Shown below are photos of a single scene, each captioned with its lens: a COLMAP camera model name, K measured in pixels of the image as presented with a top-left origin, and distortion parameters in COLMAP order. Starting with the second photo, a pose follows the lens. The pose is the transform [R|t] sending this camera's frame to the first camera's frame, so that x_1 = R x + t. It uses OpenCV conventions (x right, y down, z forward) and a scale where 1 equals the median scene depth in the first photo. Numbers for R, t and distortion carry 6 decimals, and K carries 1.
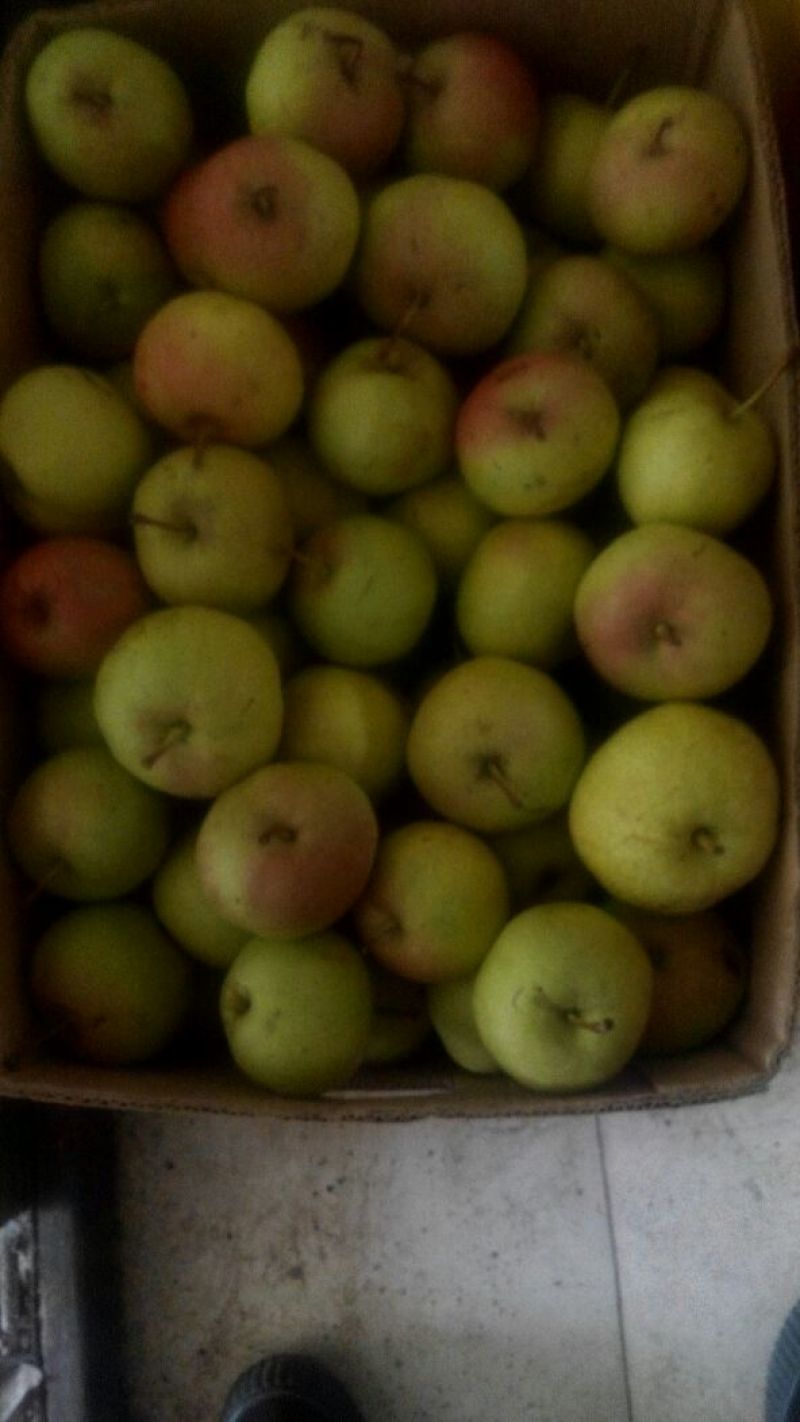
lens RADIAL K [[1143.1, 0, 433.8], [0, 1143.1, 711.9], [0, 0, 1]] dist [0.077571, -0.170034]
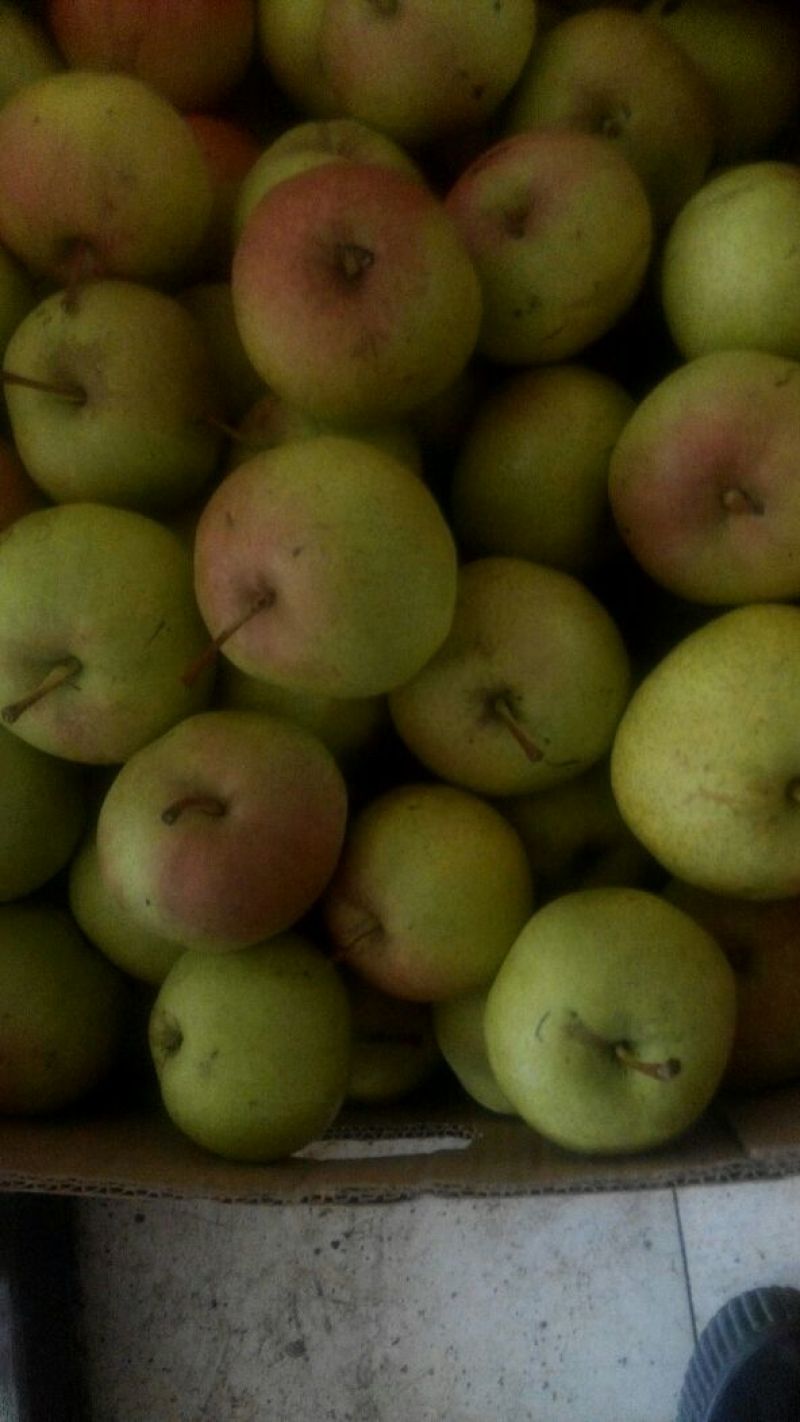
lens RADIAL K [[1143.1, 0, 433.8], [0, 1143.1, 711.9], [0, 0, 1]] dist [0.077571, -0.170034]
pose [[0.997717, -0.039744, -0.054599, 0.045556], [0.041163, 0.998837, 0.025120, 0.030569], [0.053537, -0.027310, 0.998192, 0.258137]]
